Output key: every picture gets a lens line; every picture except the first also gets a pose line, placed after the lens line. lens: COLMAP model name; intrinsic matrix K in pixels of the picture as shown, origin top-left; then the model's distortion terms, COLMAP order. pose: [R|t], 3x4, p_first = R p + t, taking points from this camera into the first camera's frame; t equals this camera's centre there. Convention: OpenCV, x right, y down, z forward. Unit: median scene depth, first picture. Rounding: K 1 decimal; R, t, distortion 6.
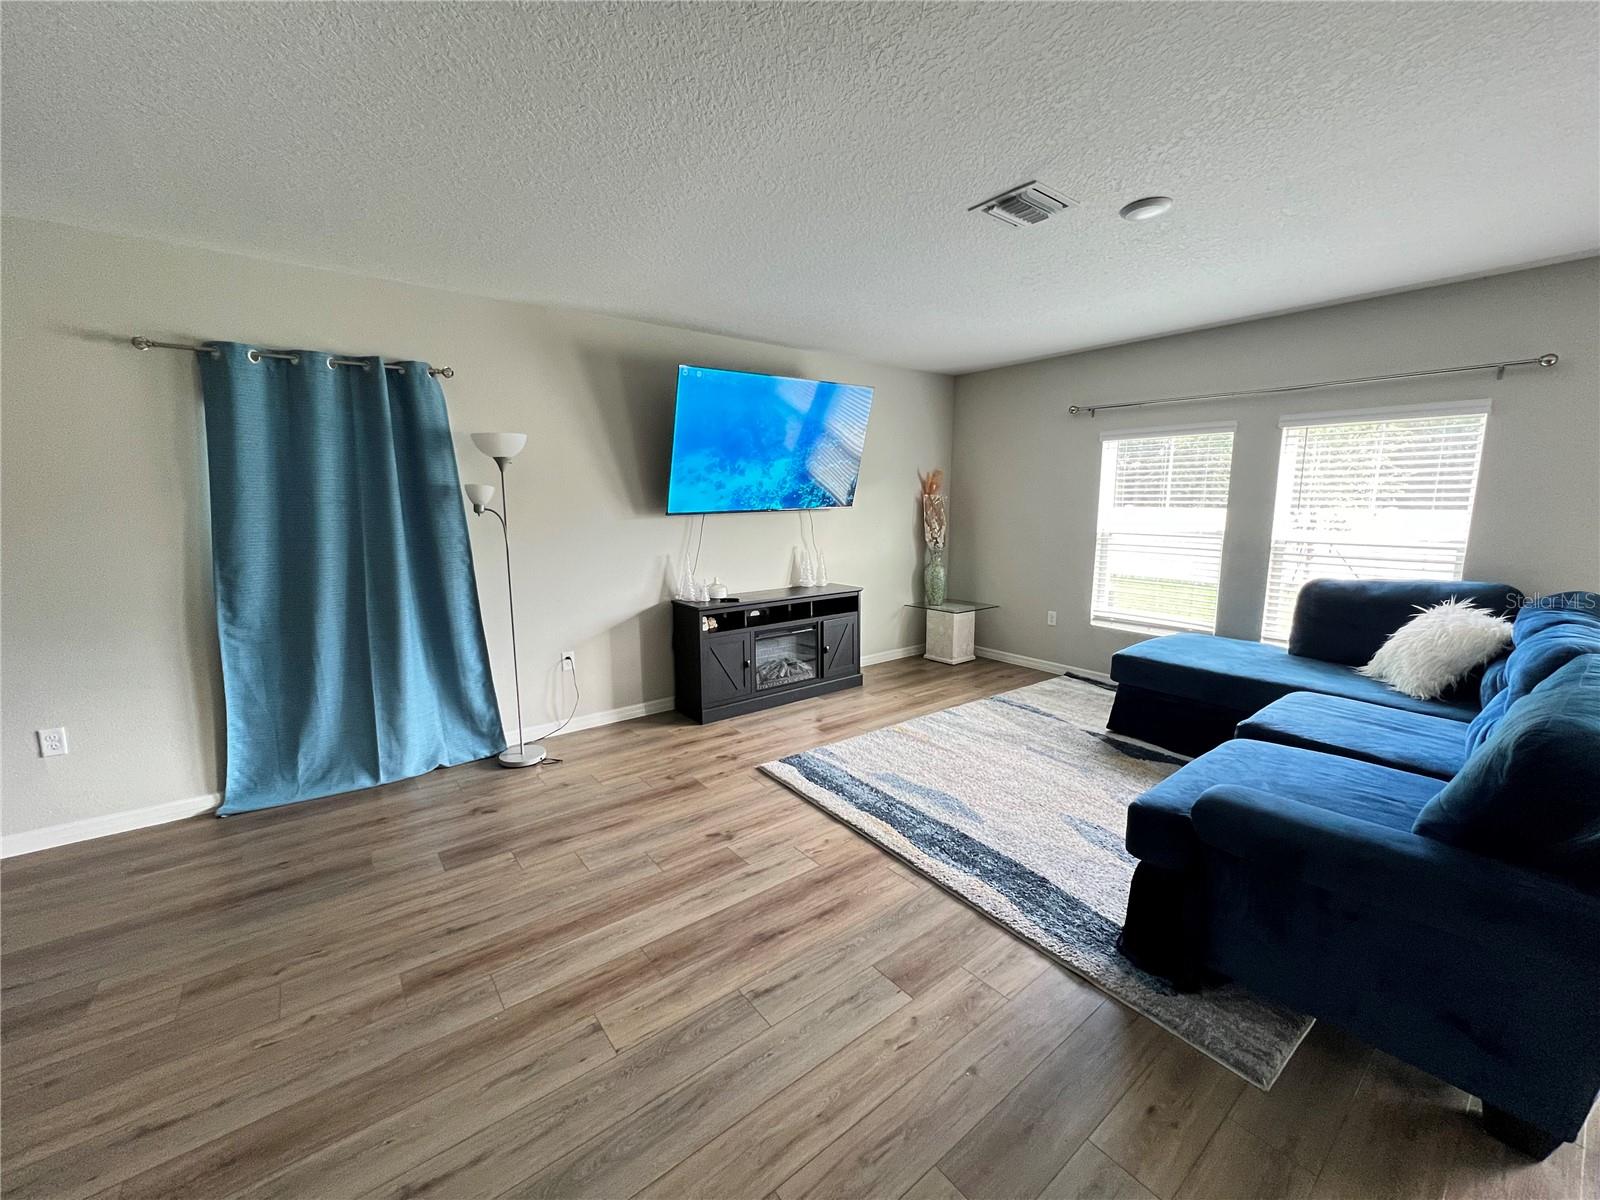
lens RADIAL K [[634.4, 0, 796.1], [0, 634.4, 593.9], [0, 0, 1]] dist [-0.002623, 0.000665]
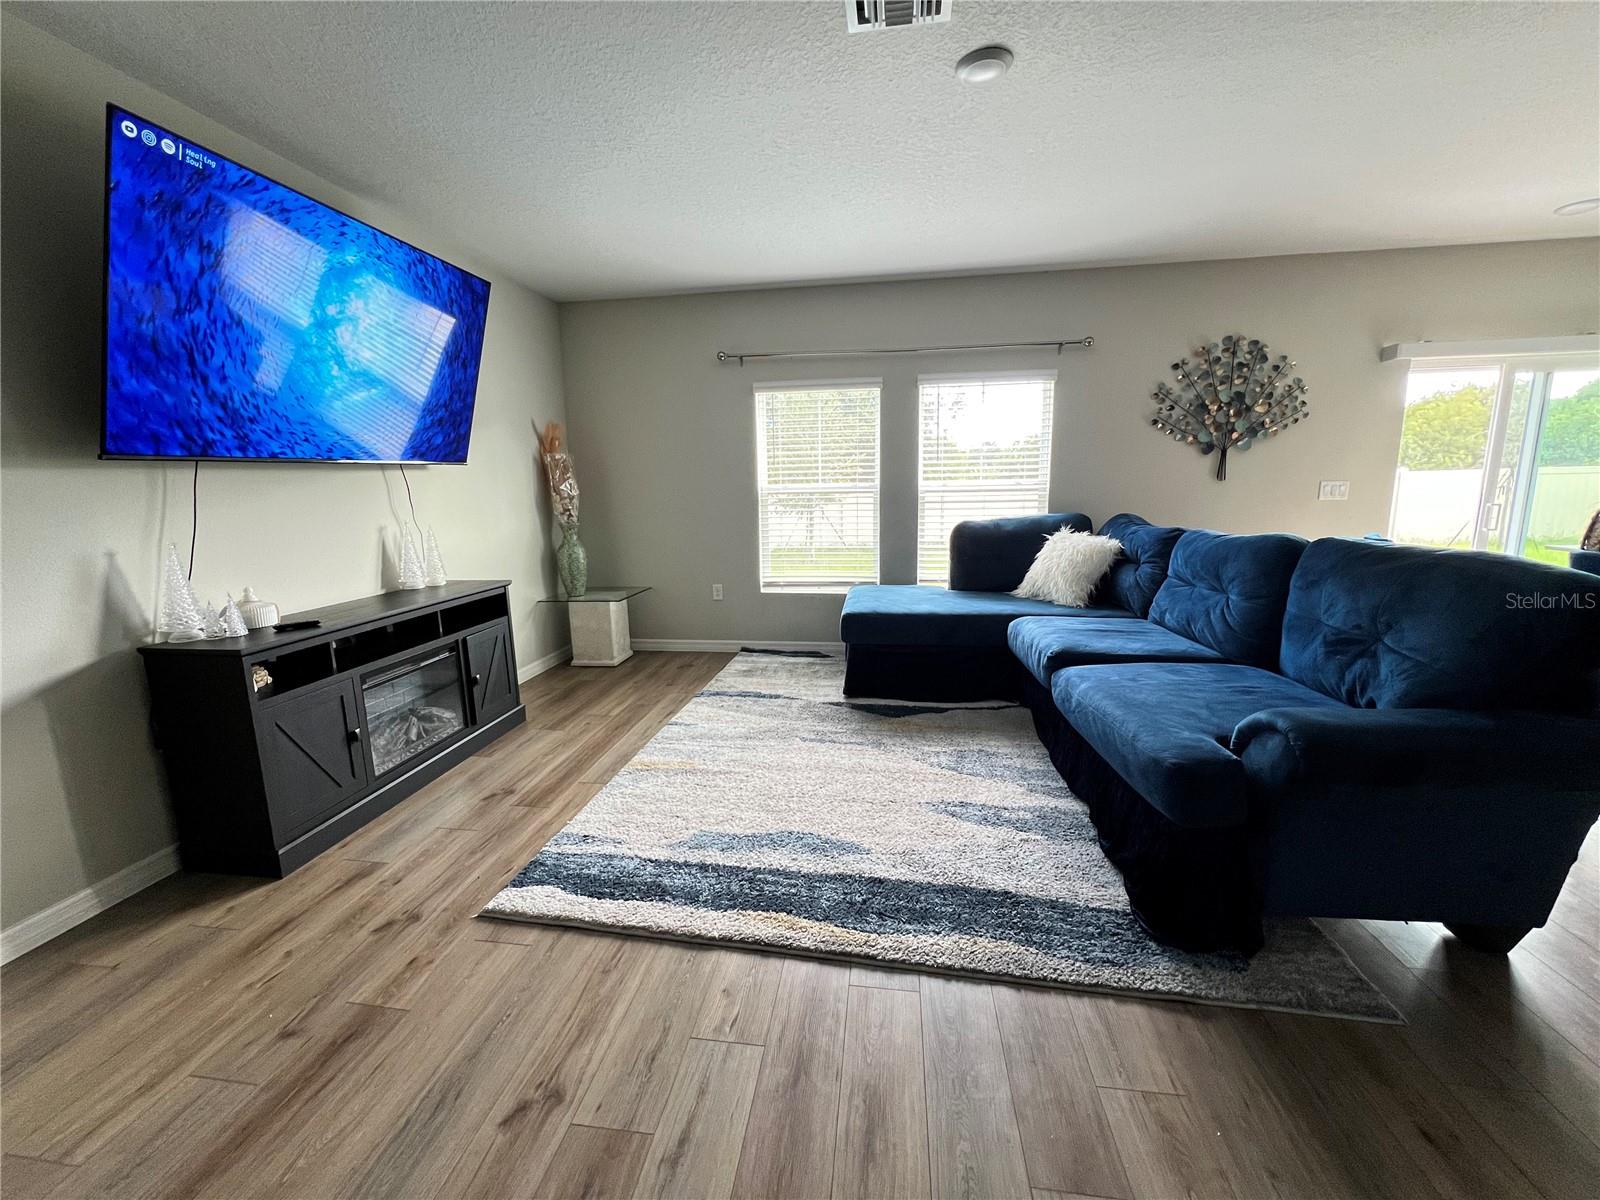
lens RADIAL K [[634.4, 0, 785.6], [0, 634.4, 594.2], [0, 0, 1]] dist [-0.002623, 0.000665]
pose [[0.720825, -0.127496, 0.681290, -0.208336], [0.120824, 0.991000, 0.057620, 0.002568], [-0.682505, 0.040782, 0.729743, 0.421904]]
